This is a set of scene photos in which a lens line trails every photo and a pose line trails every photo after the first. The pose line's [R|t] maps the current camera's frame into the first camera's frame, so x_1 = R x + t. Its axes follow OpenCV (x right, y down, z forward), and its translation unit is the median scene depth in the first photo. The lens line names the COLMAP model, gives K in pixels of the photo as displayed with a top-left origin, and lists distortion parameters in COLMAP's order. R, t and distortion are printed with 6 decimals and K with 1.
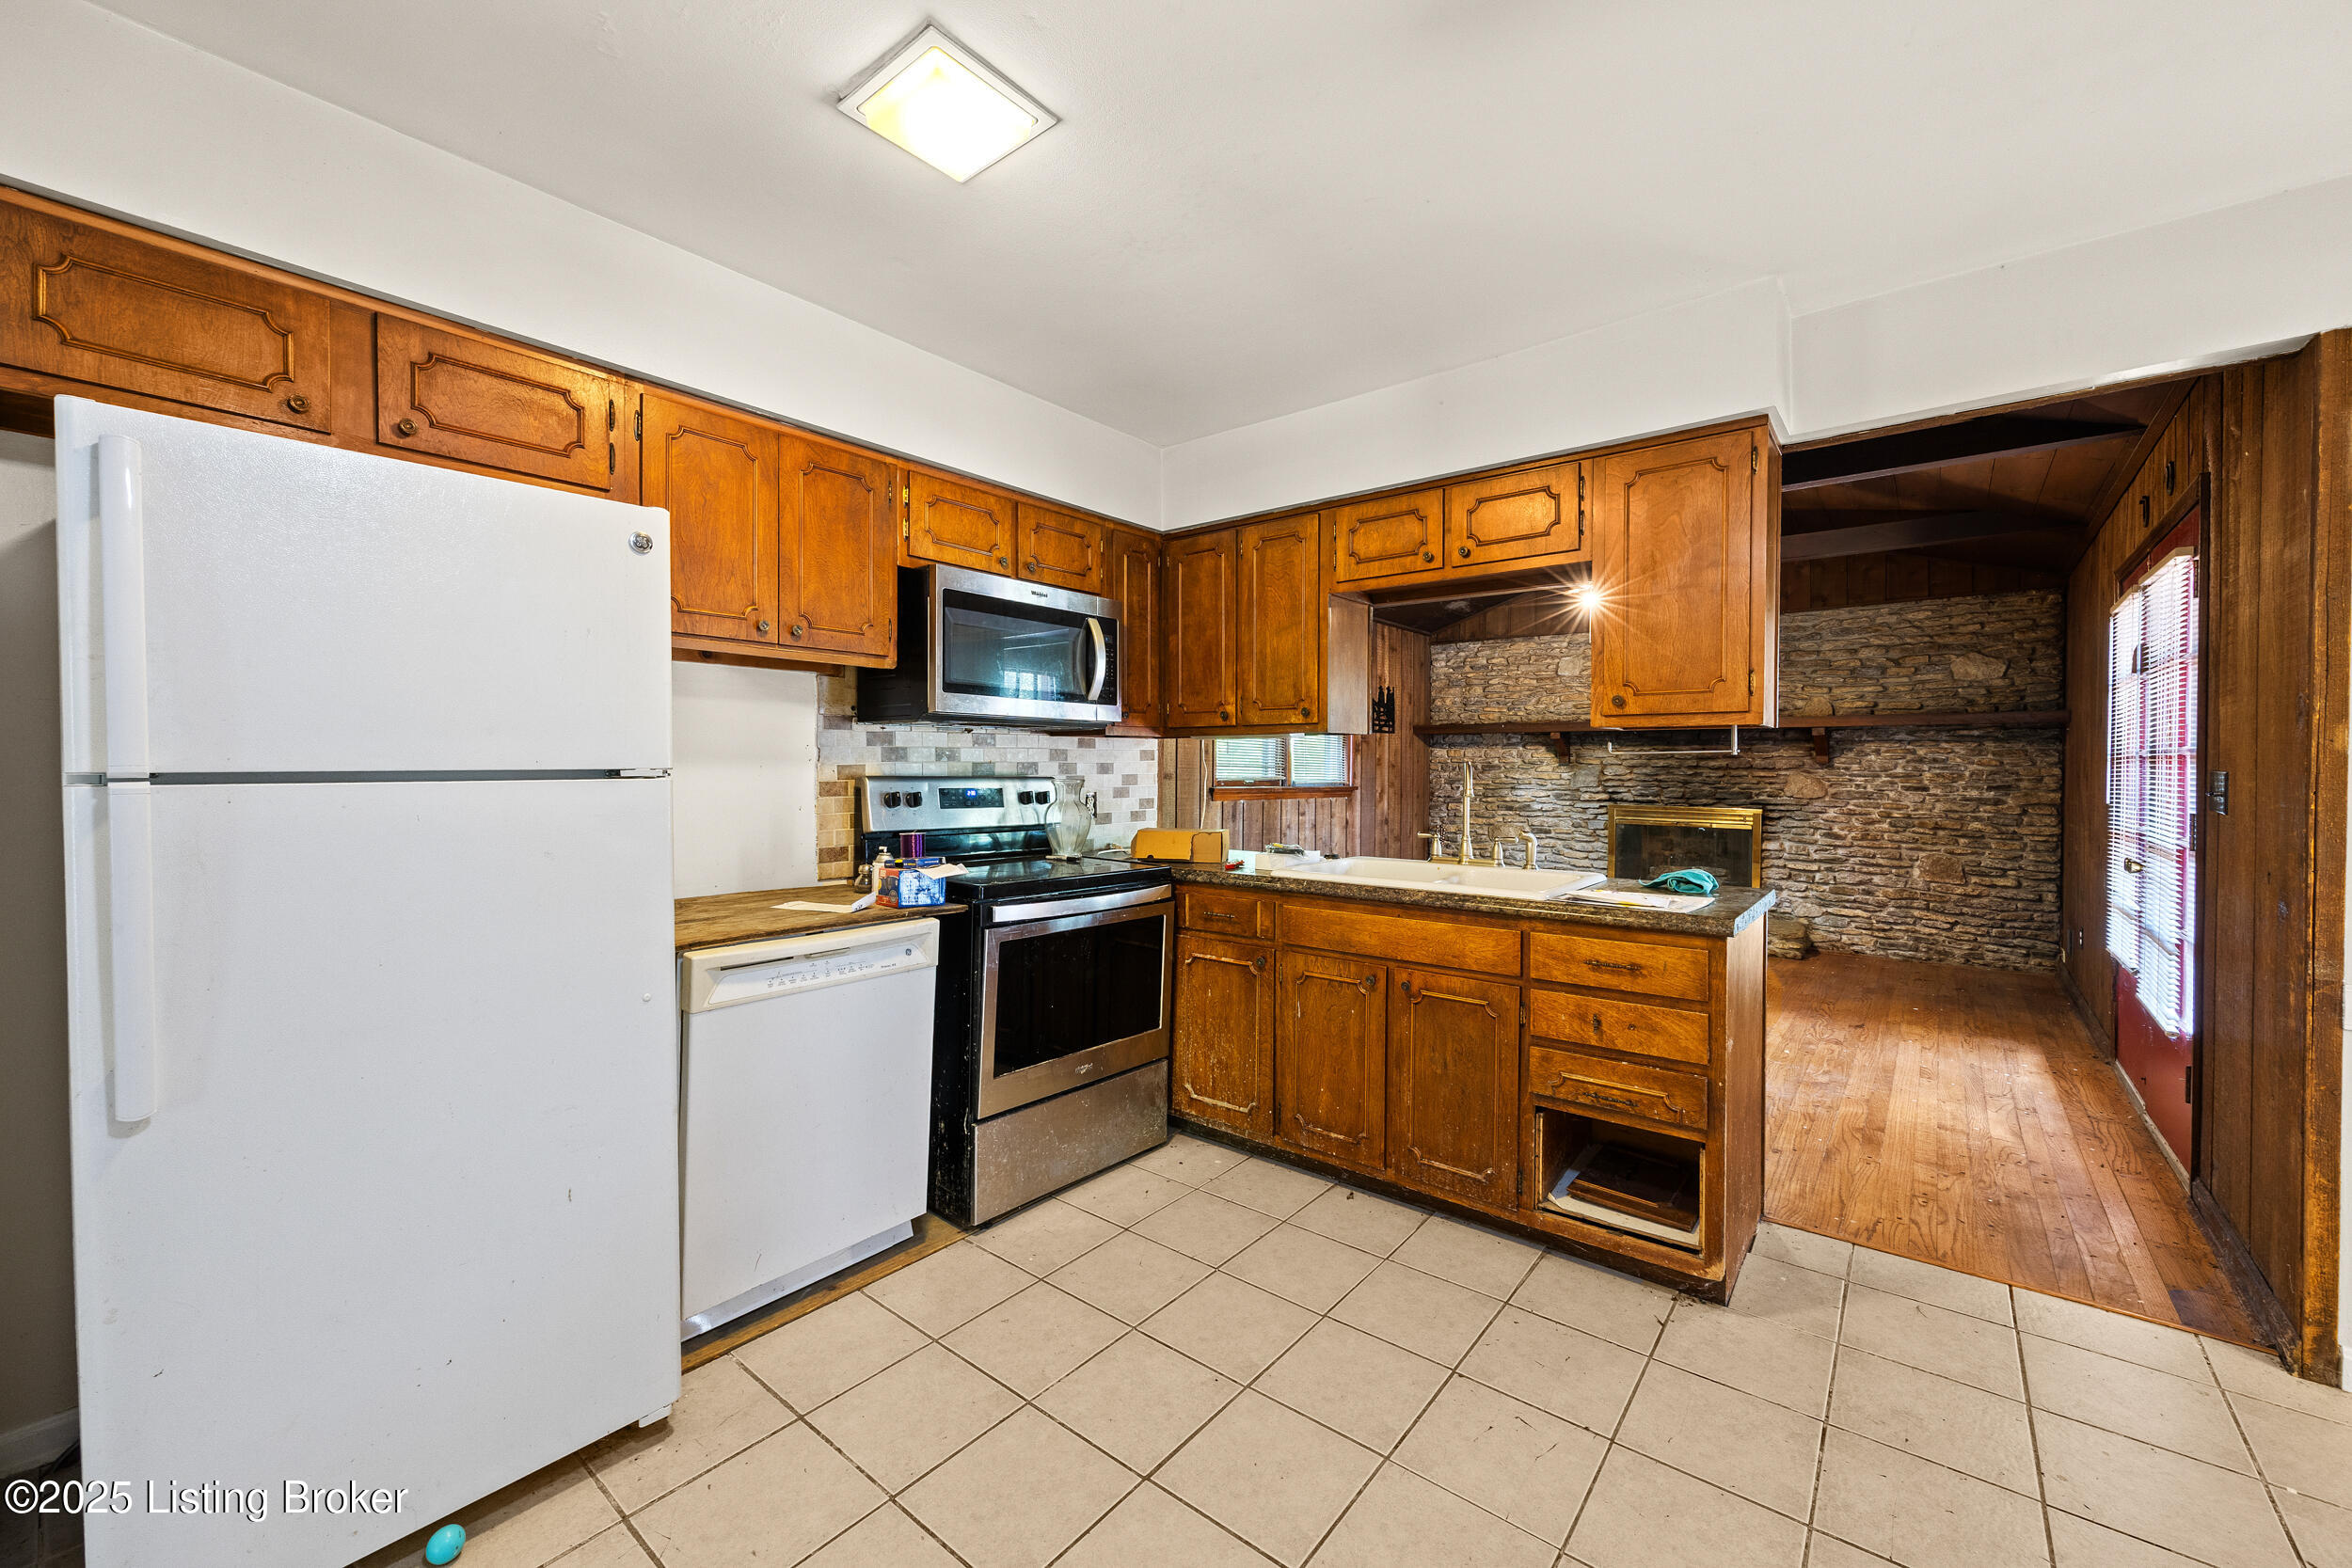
lens RADIAL K [[909.2, 0, 1179.4], [0, 909.2, 780.9], [0, 0, 1]] dist [-0.012907, 0.000100]
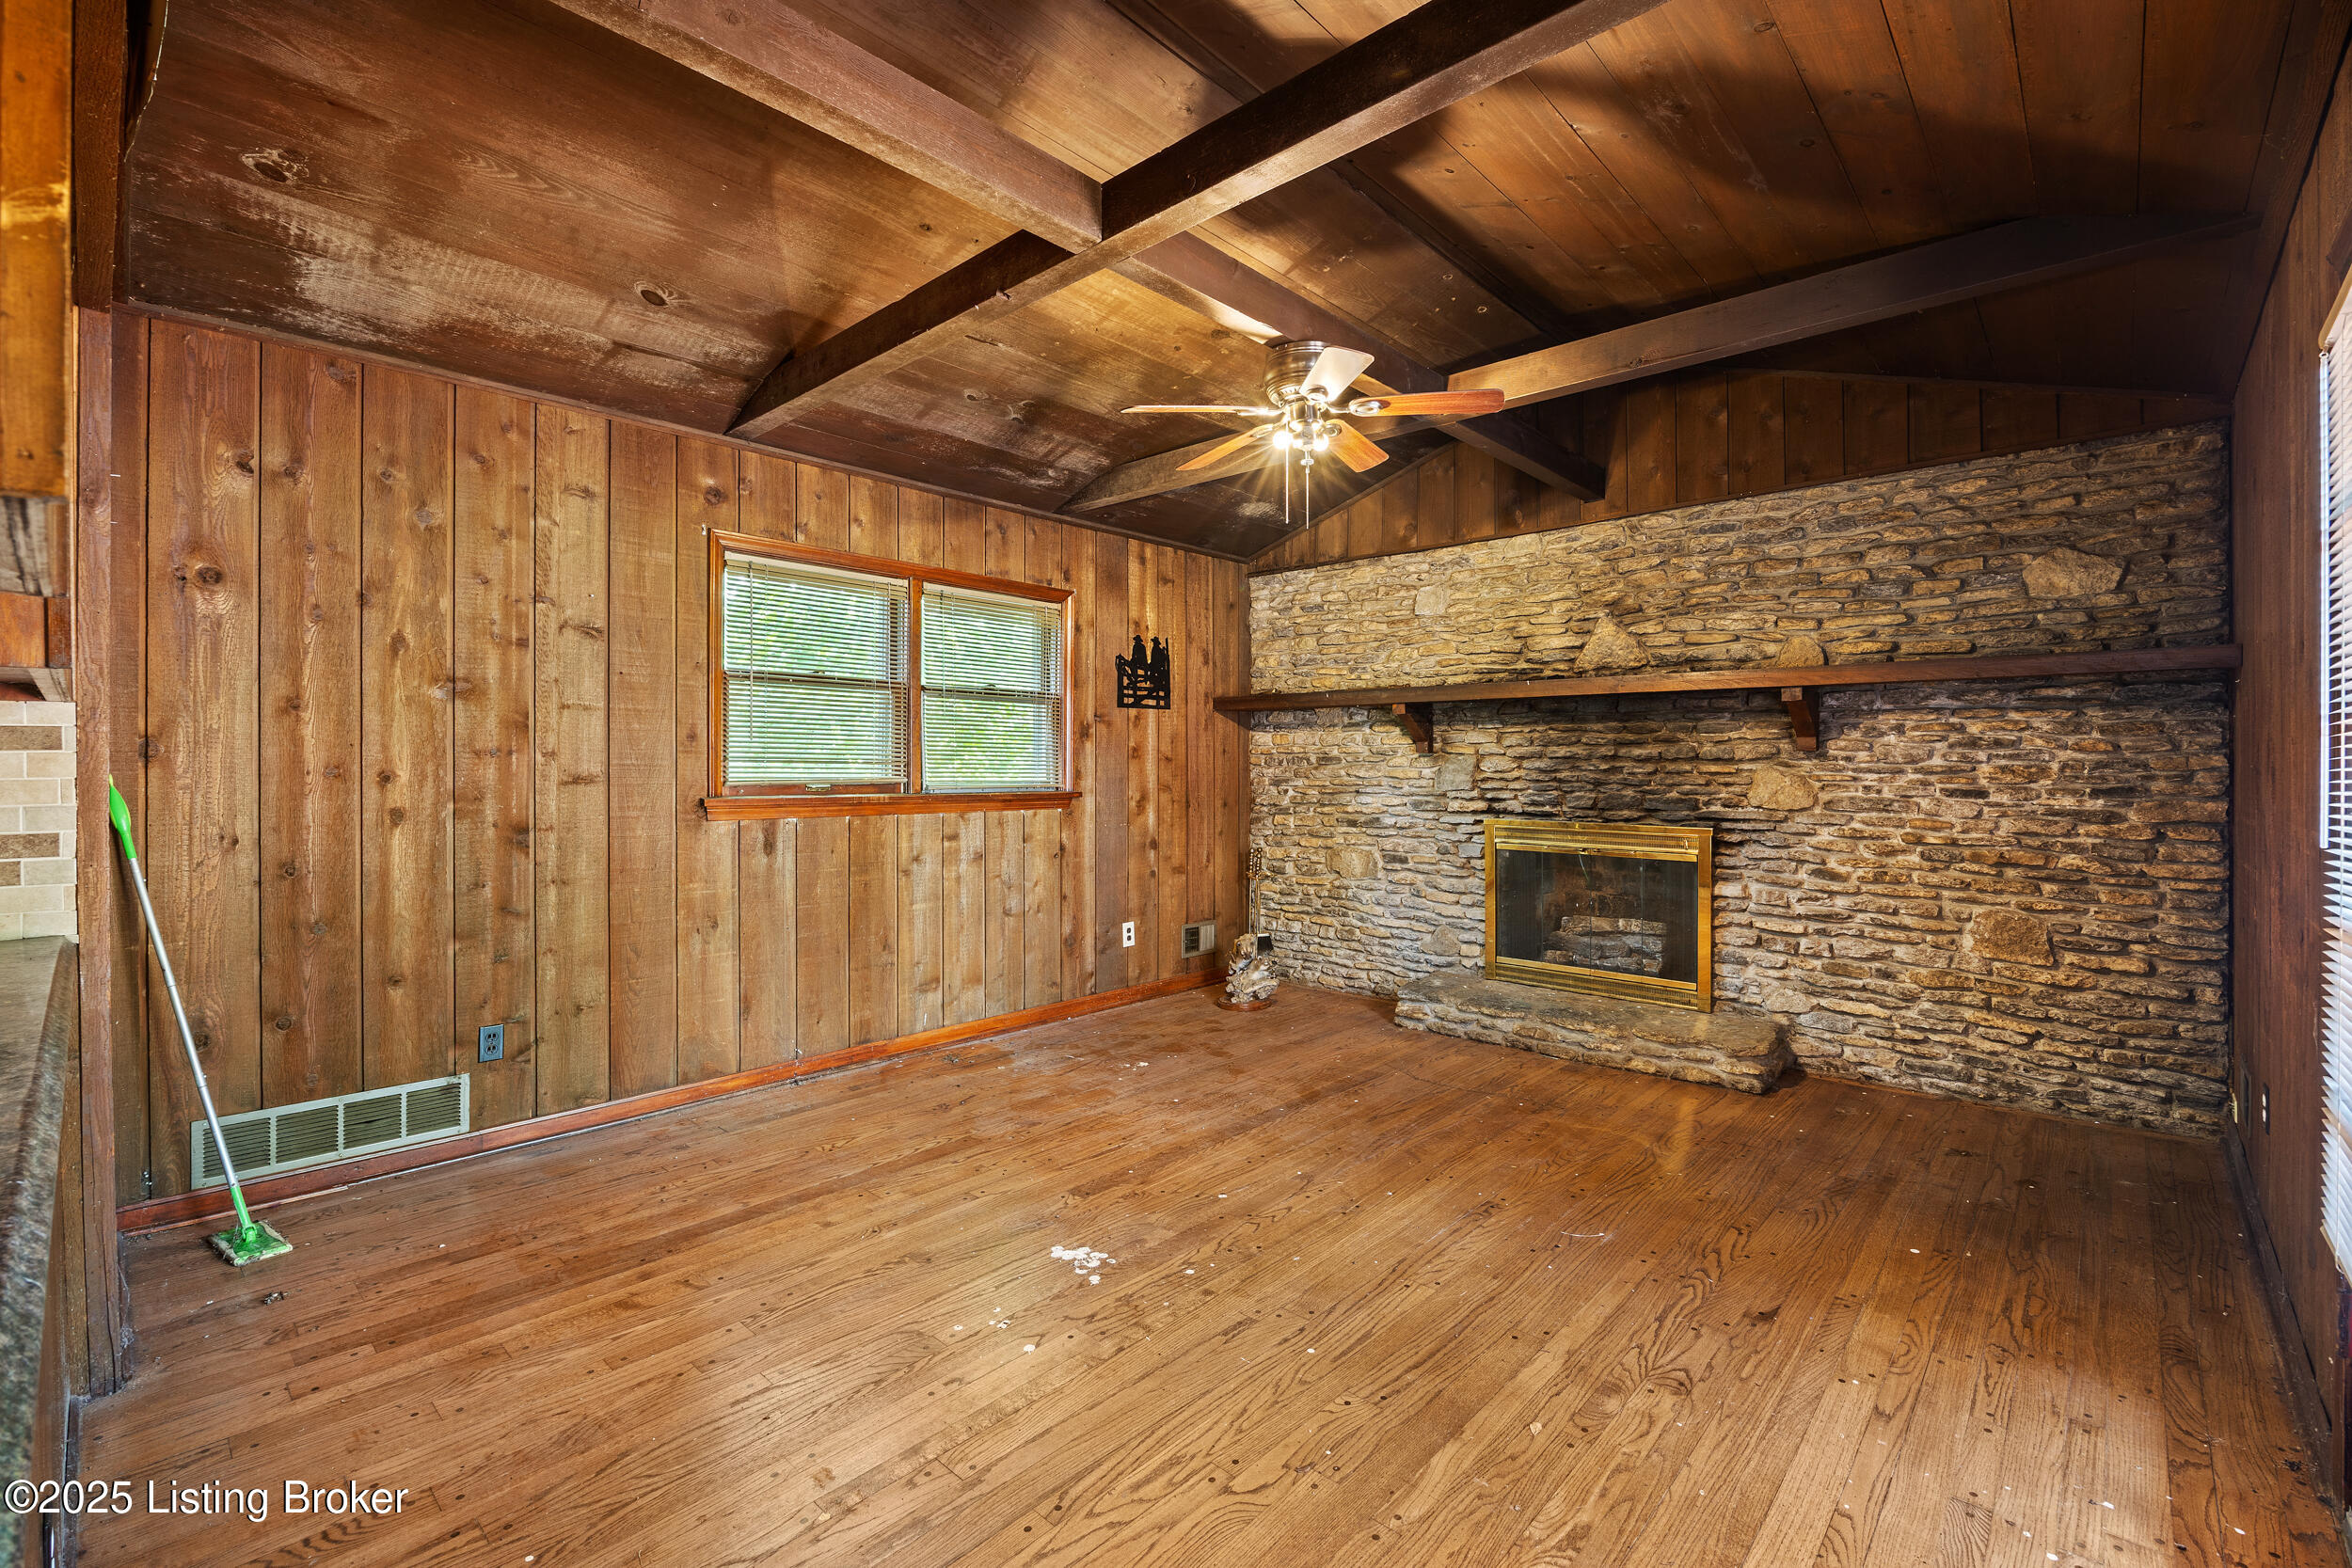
lens RADIAL K [[1017.0, 0, 1176.4], [0, 1017.0, 766.8], [0, 0, 1]] dist [-0.021609, 0.000214]
pose [[0.998648, -0.005944, -0.051641, 0.360193], [0.005424, 0.999933, -0.010201, -0.004284], [0.051698, 0.009907, 0.998614, 0.350876]]
